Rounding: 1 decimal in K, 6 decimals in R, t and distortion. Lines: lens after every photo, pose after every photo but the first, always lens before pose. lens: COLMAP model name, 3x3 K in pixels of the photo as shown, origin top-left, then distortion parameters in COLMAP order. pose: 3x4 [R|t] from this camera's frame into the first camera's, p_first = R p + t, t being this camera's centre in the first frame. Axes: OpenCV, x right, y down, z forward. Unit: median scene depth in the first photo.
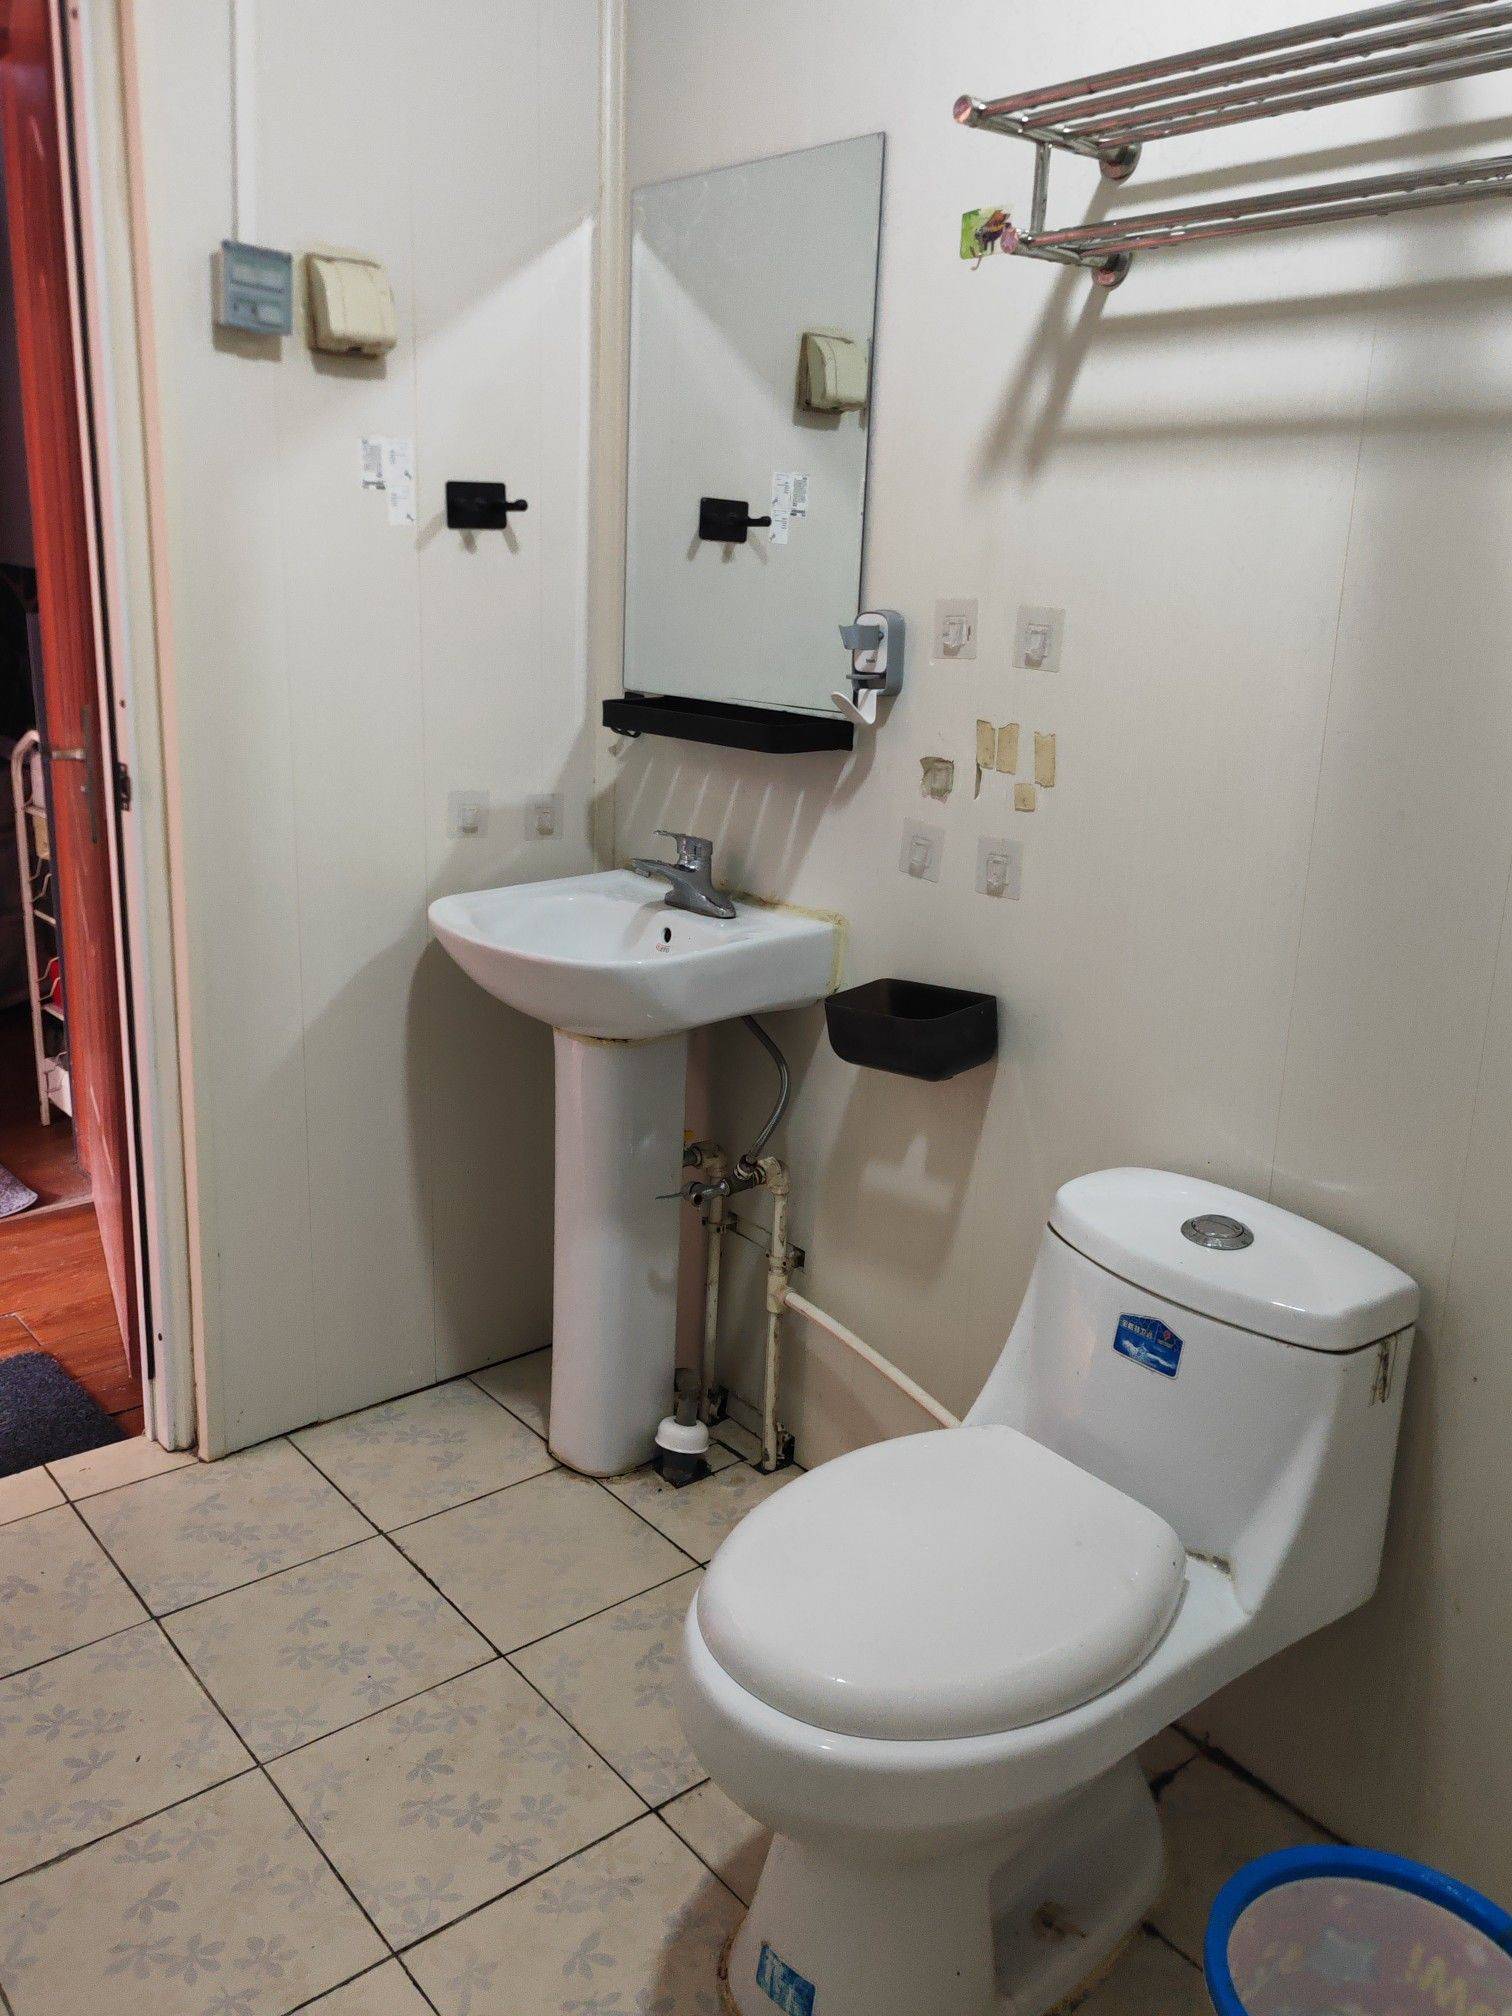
lens RADIAL K [[1664.4, 0, 748.9], [0, 1664.4, 998.7], [0, 0, 1]] dist [0.054775, -0.072564]
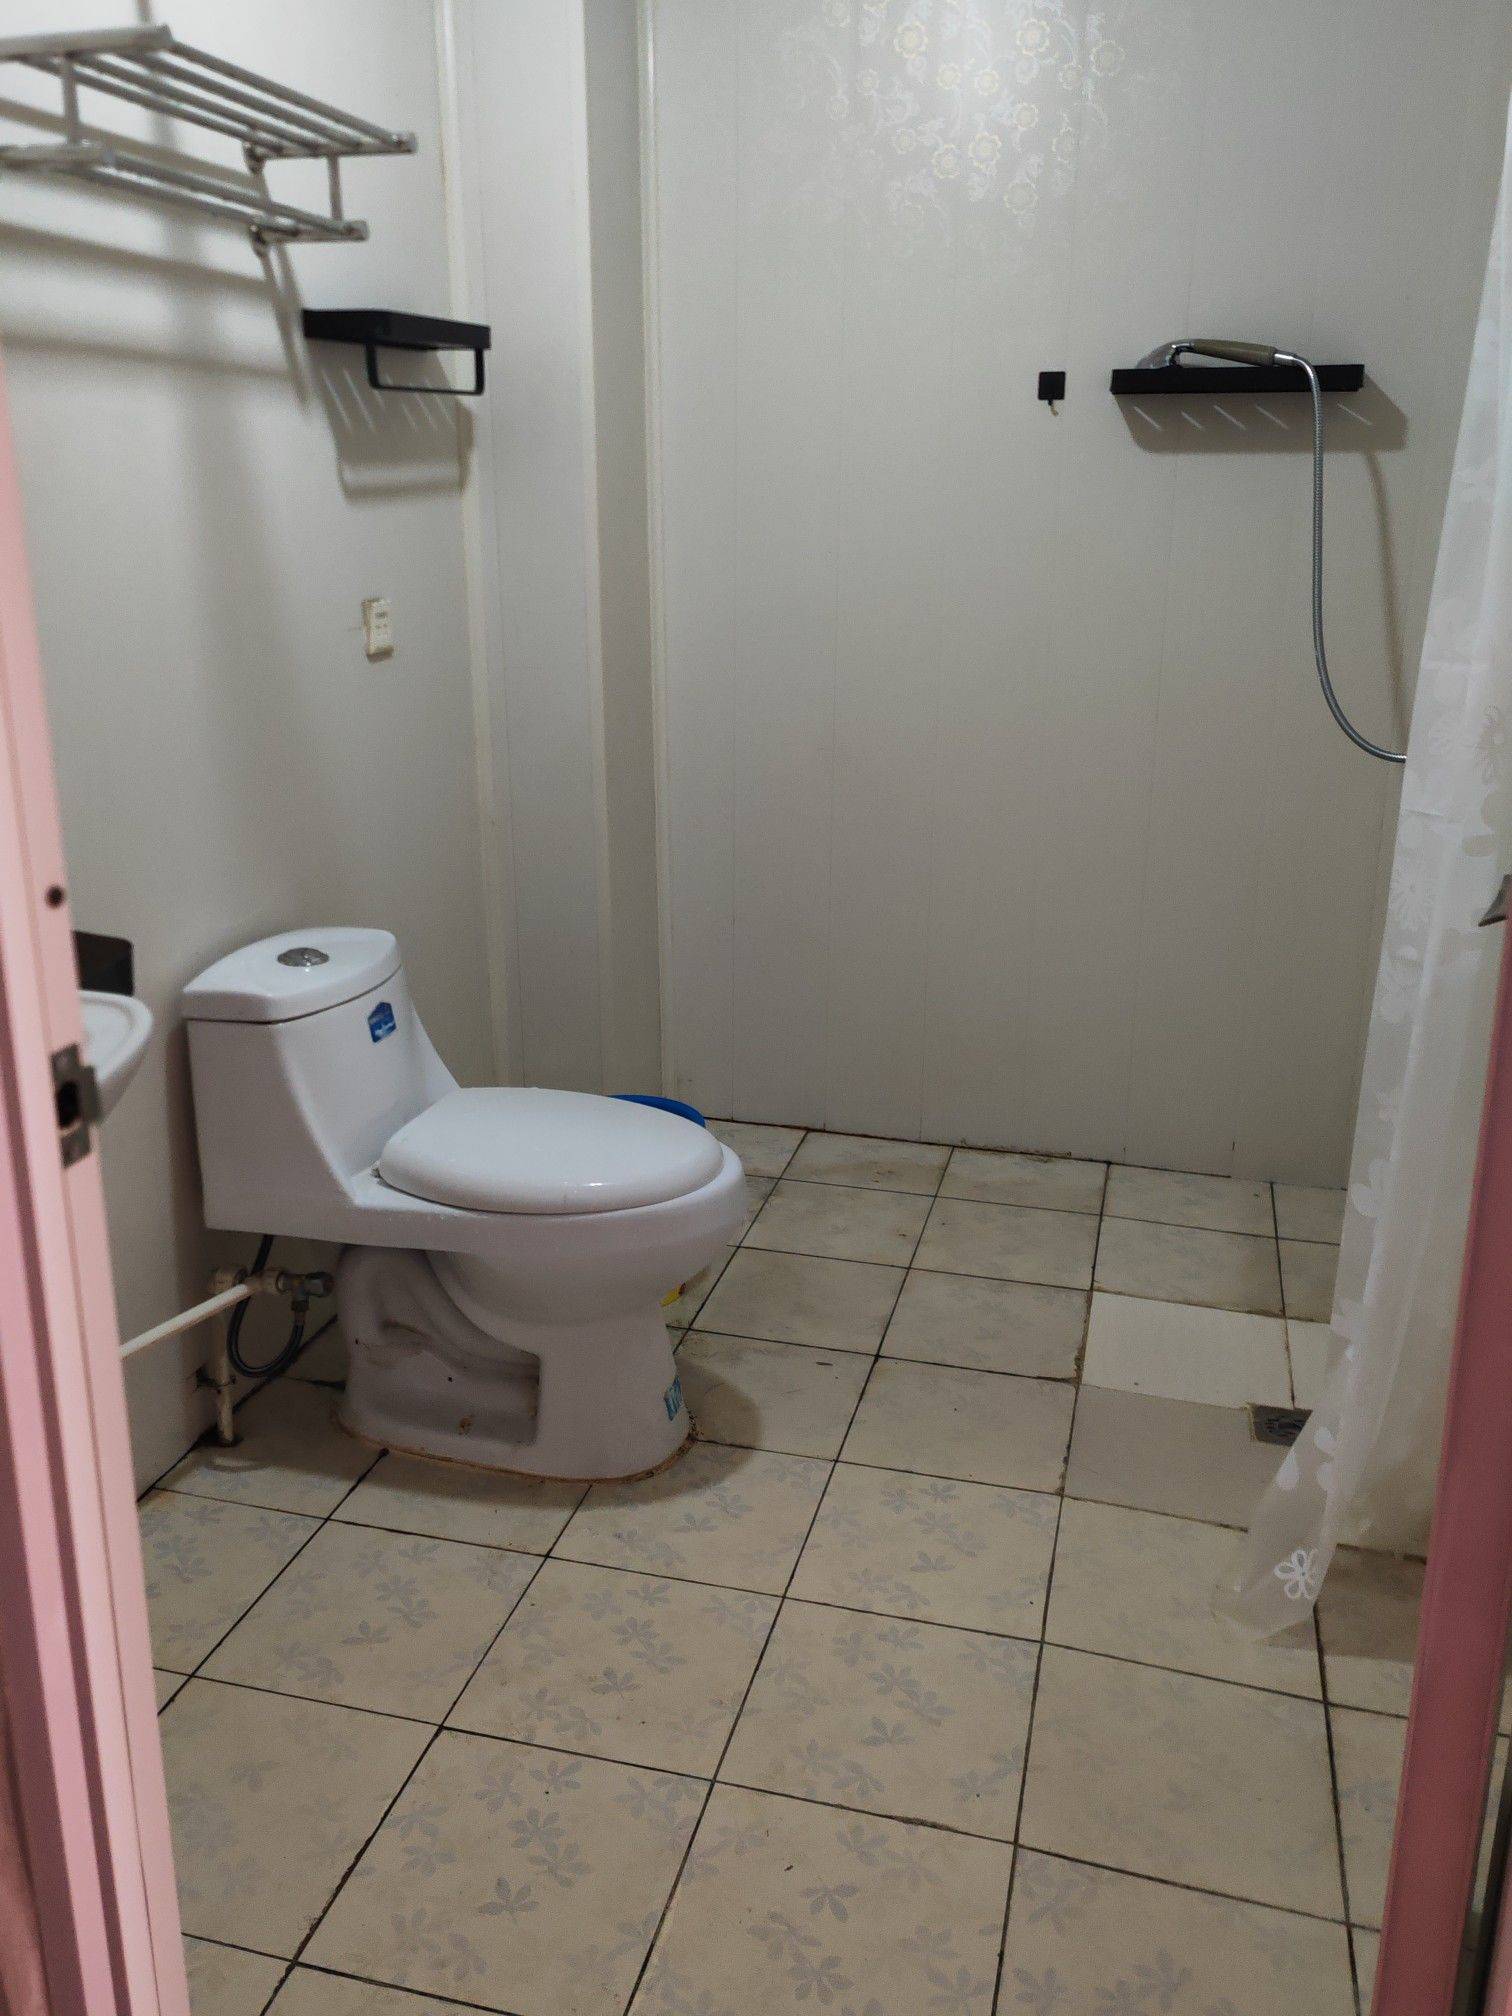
lens RADIAL K [[1664.4, 0, 748.9], [0, 1664.4, 998.7], [0, 0, 1]] dist [0.054775, -0.072564]
pose [[-0.591803, -0.272098, 0.758770, -0.977846], [0.196638, 0.864136, 0.463251, -0.388446], [-0.781730, 0.423357, -0.457894, 1.339192]]
